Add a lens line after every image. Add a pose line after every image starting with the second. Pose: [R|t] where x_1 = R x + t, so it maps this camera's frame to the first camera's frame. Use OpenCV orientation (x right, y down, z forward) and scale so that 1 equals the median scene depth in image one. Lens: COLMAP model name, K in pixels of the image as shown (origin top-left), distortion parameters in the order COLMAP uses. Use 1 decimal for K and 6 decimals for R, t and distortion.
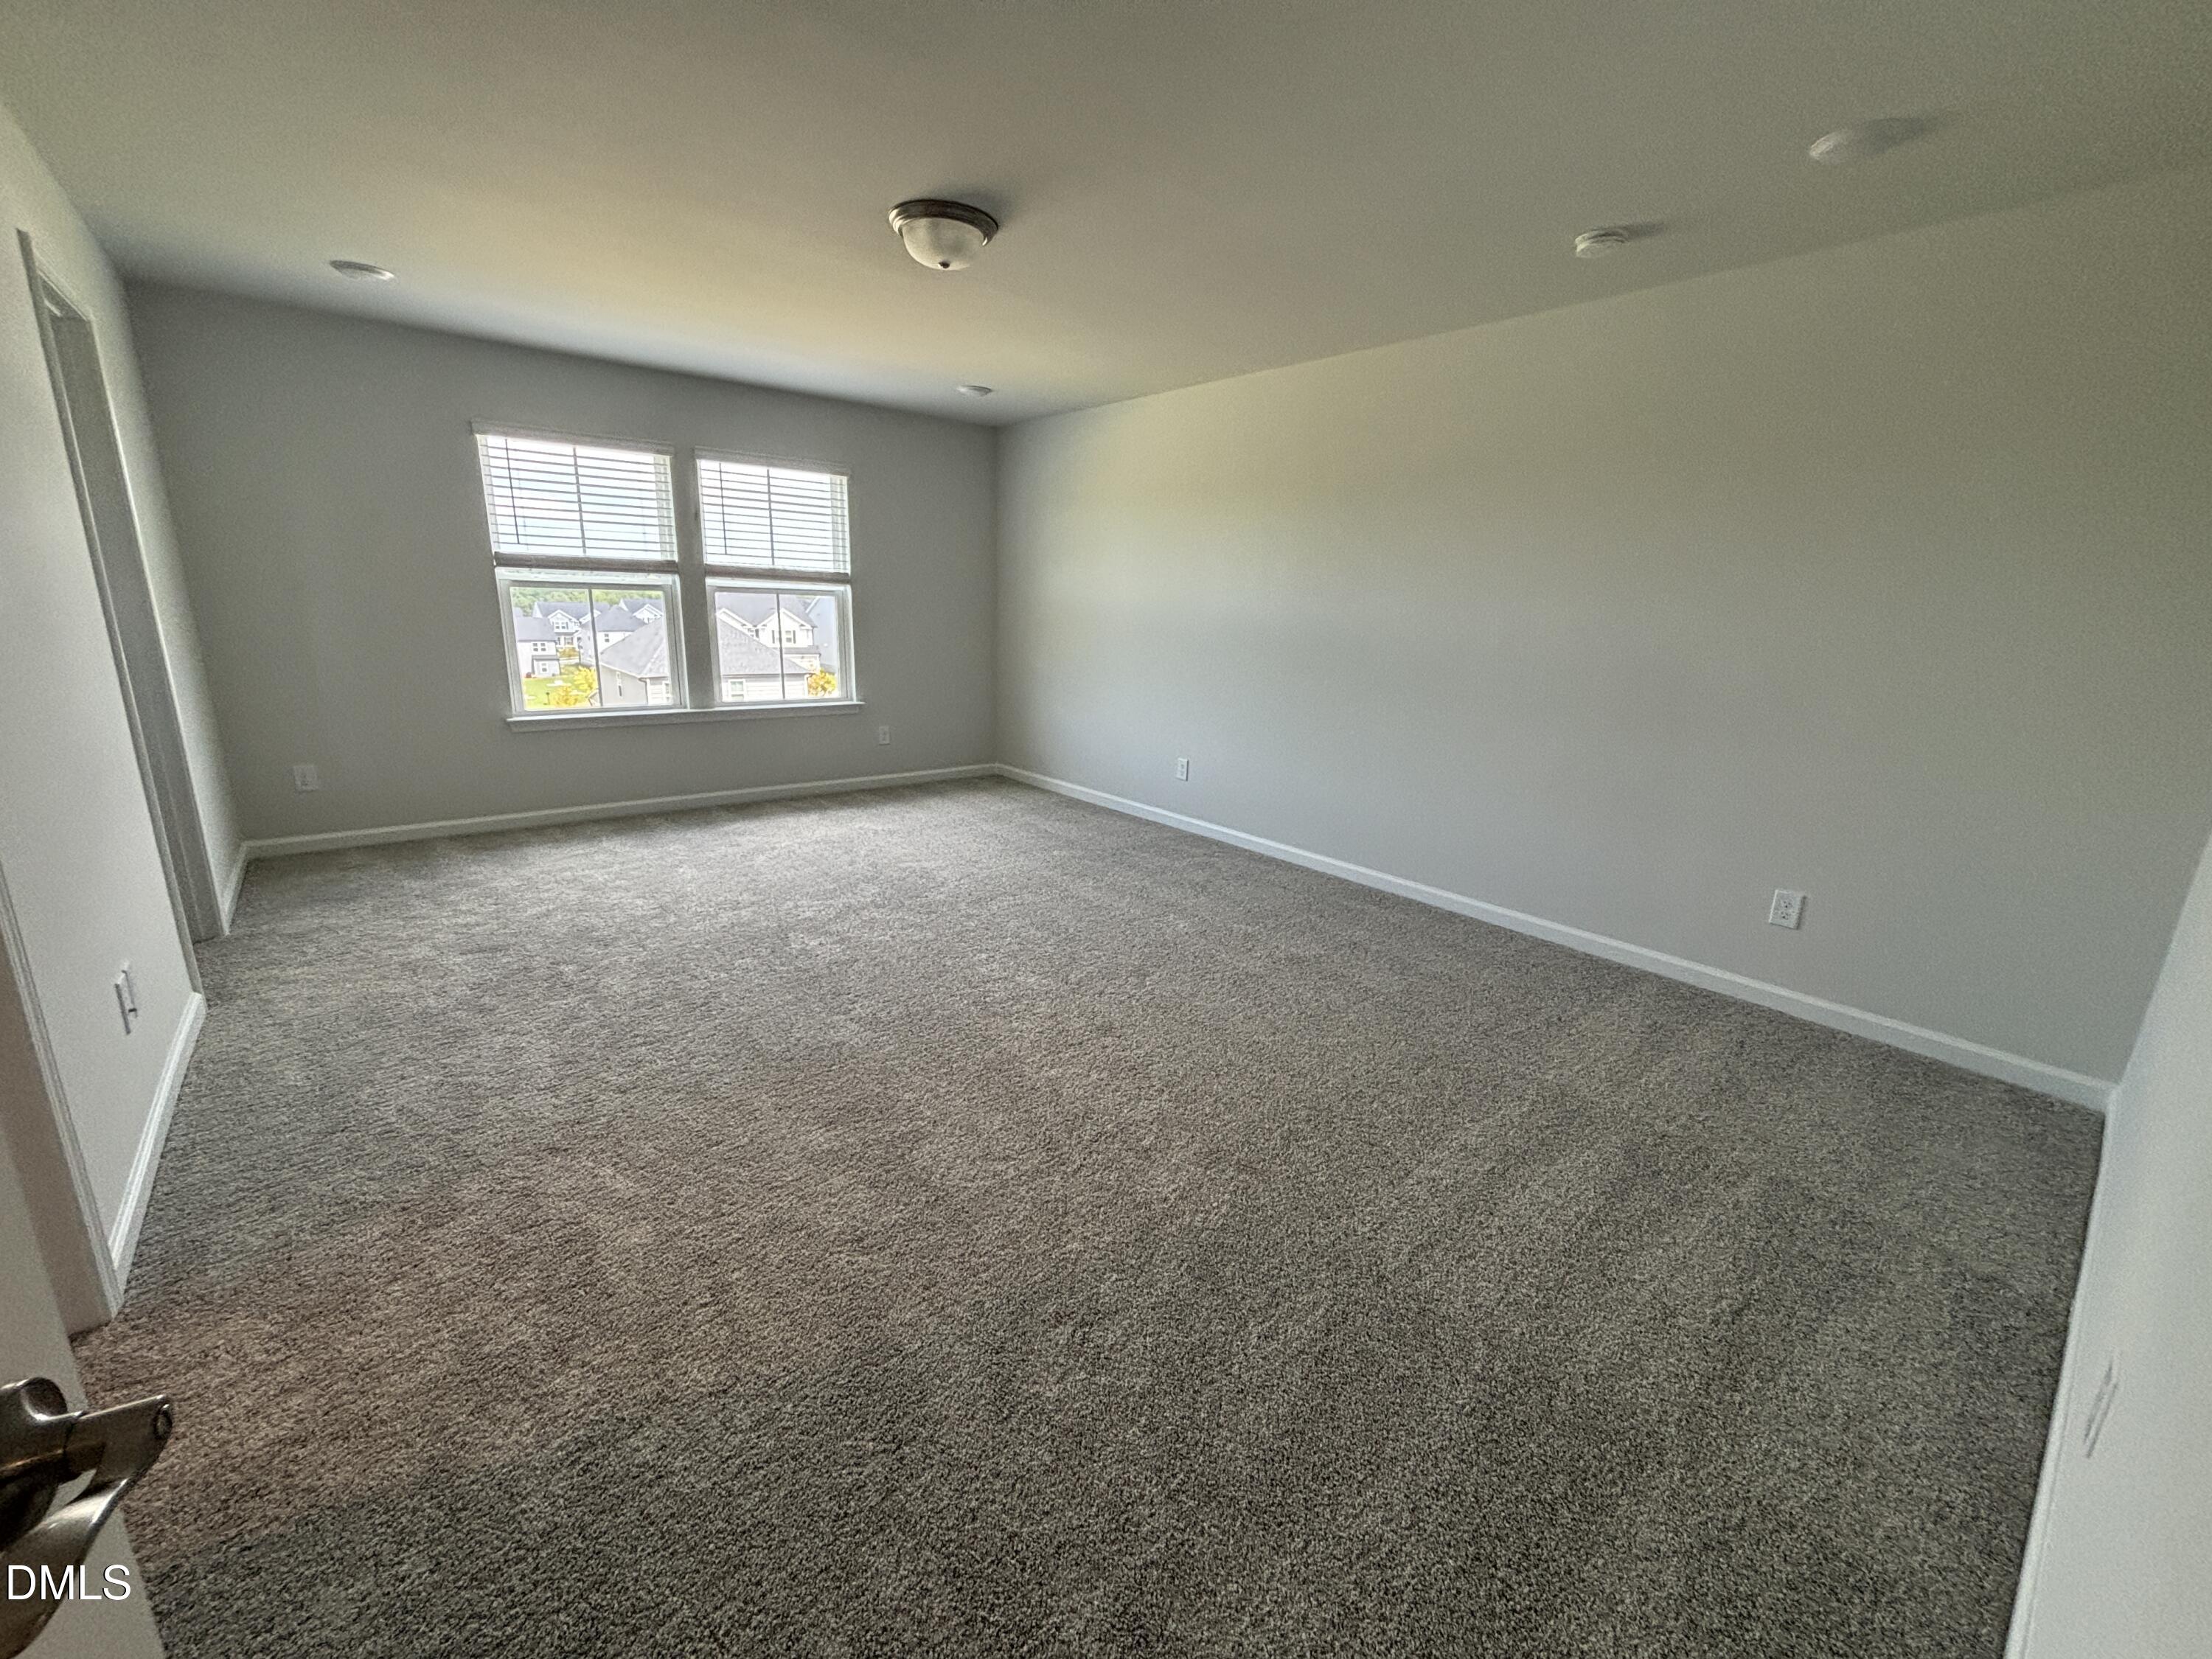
lens RADIAL K [[886.2, 0, 1106.0], [0, 886.2, 829.5], [0, 0, 1]] dist [-0.002185, 0.000681]
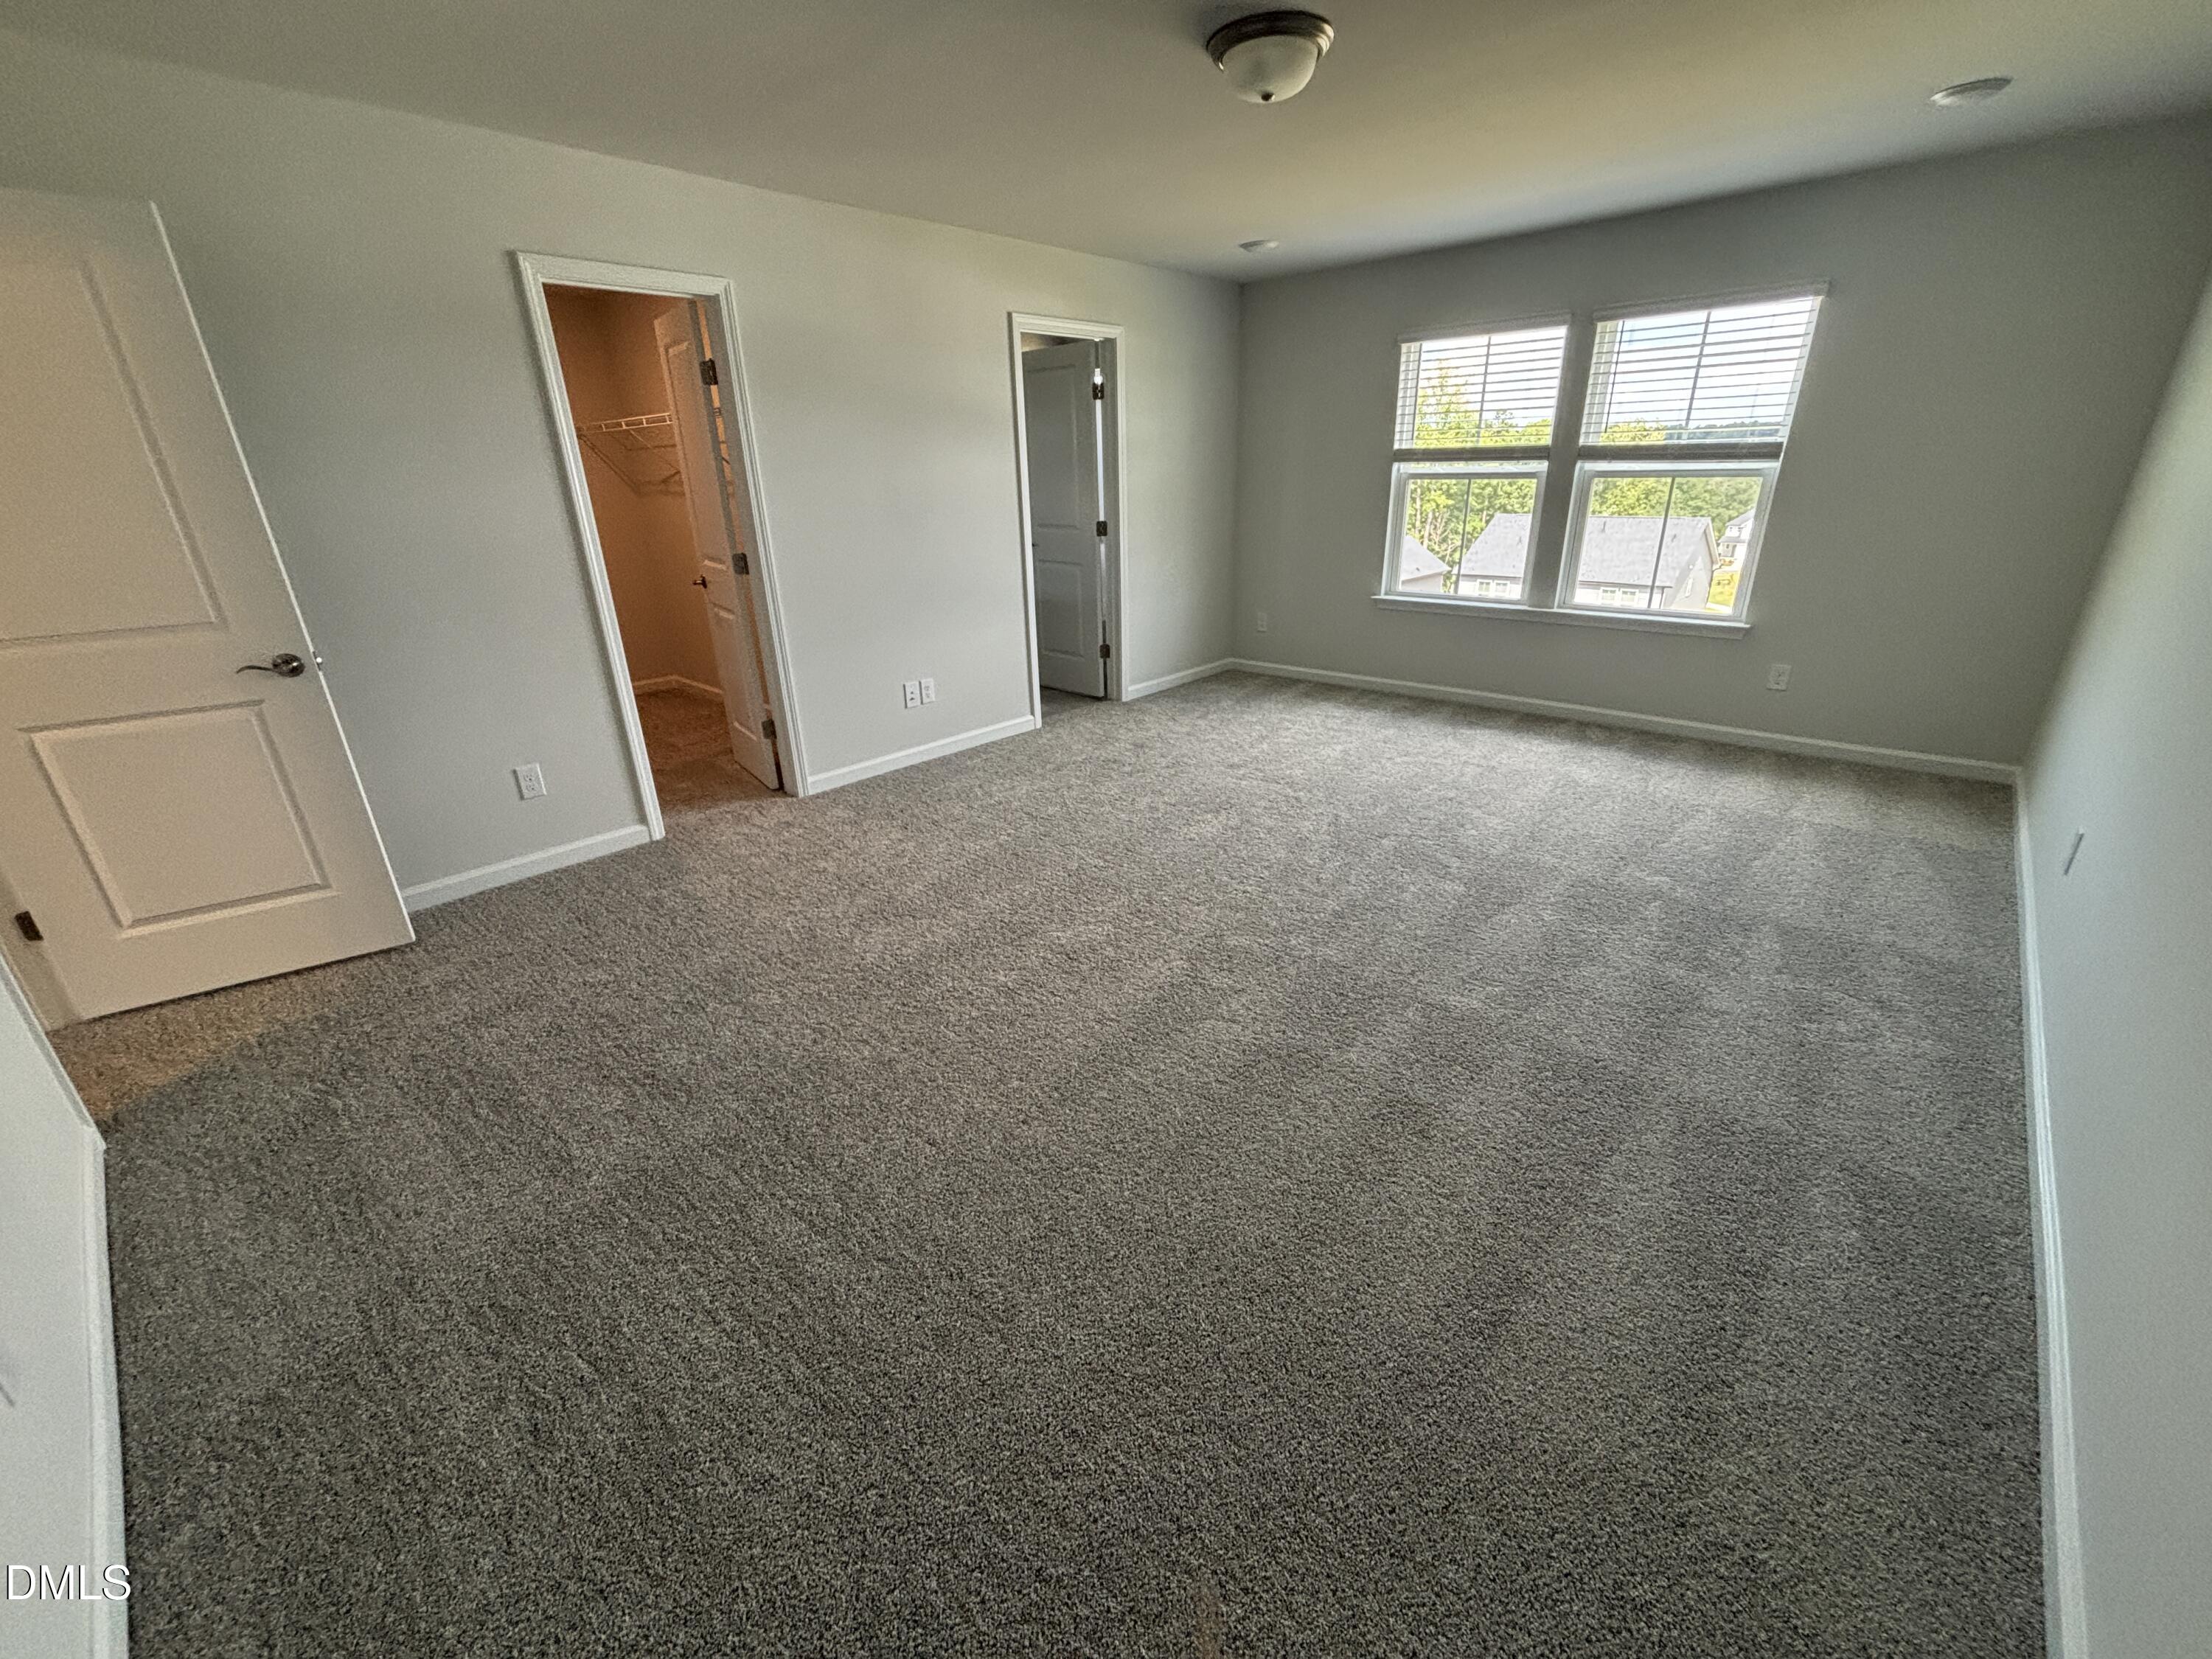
lens RADIAL K [[916.5, 0, 1139.1], [0, 916.5, 826.0], [0, 0, 1]] dist [-0.001295, 0.000230]
pose [[0.139362, 0.326173, -0.934981, 0.493223], [-0.222585, 0.930351, 0.291381, -0.118089], [0.964901, 0.167505, 0.202257, 0.468442]]
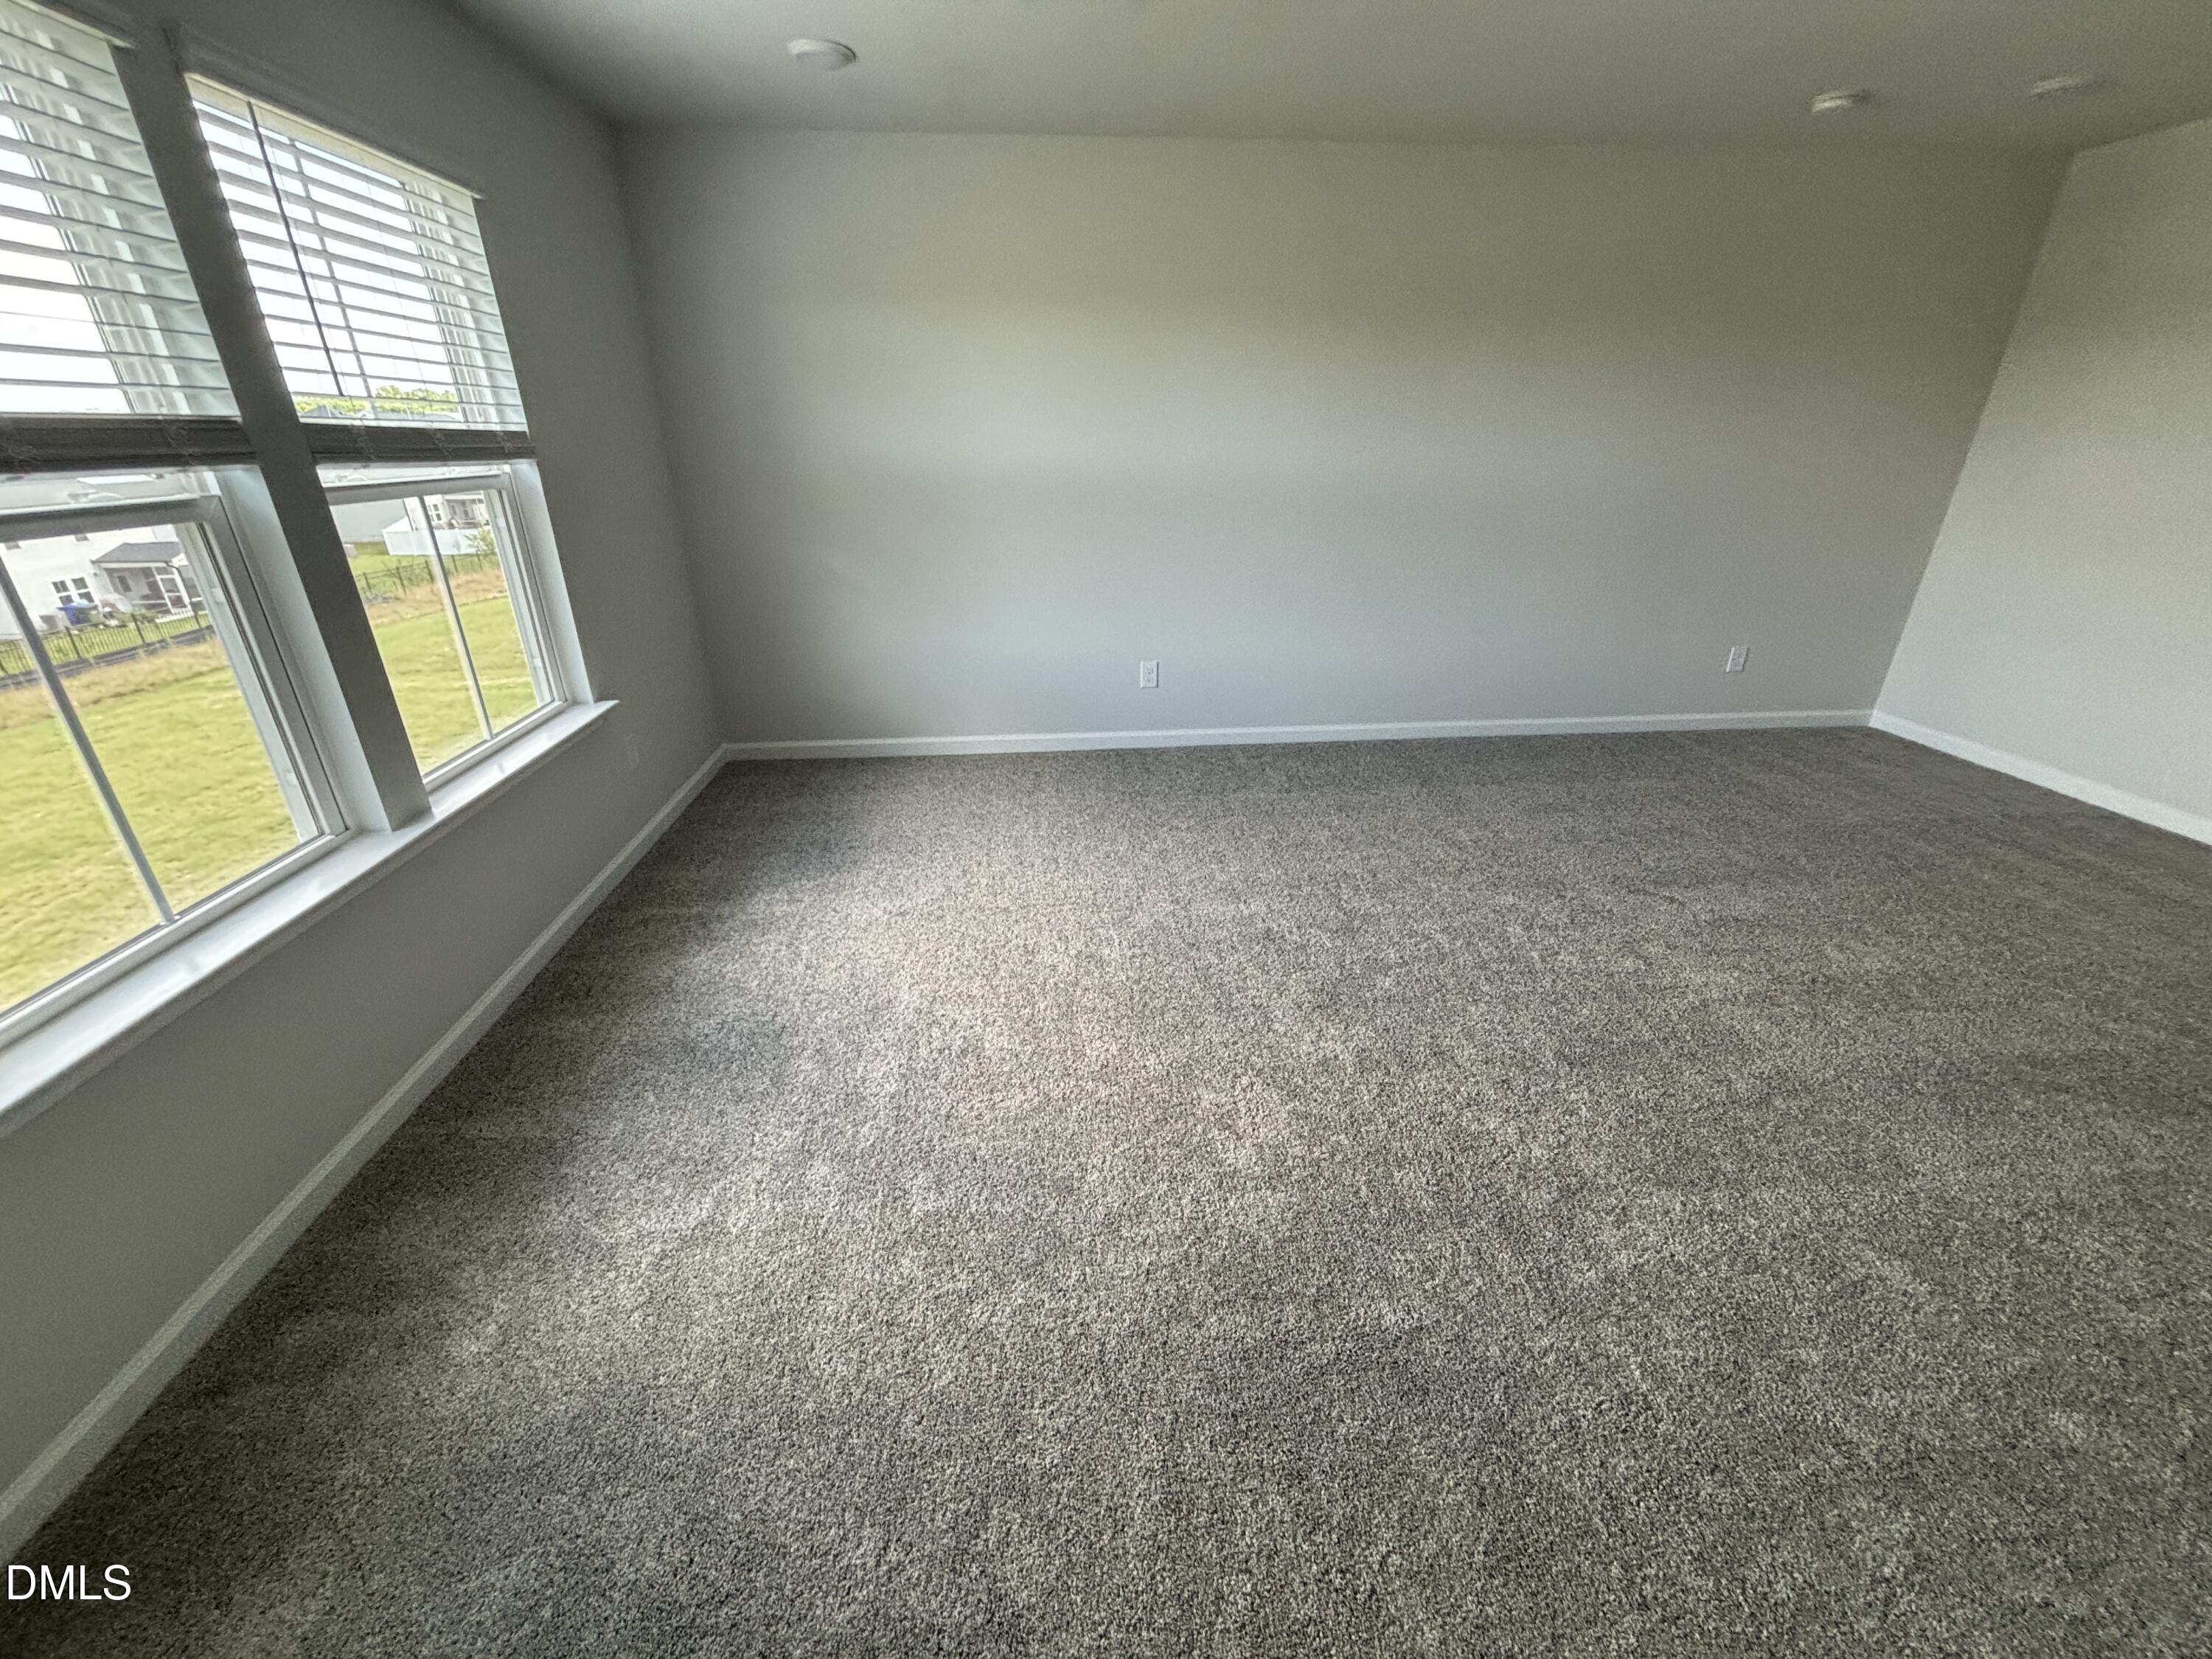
lens RADIAL K [[886.2, 0, 1106.0], [0, 886.2, 829.5], [0, 0, 1]] dist [-0.002185, 0.000681]
pose [[0.566773, -0.370052, 0.736091, -0.609982], [0.227894, 0.929008, 0.291563, -0.190743], [-0.791727, 0.002500, 0.610869, 0.568922]]
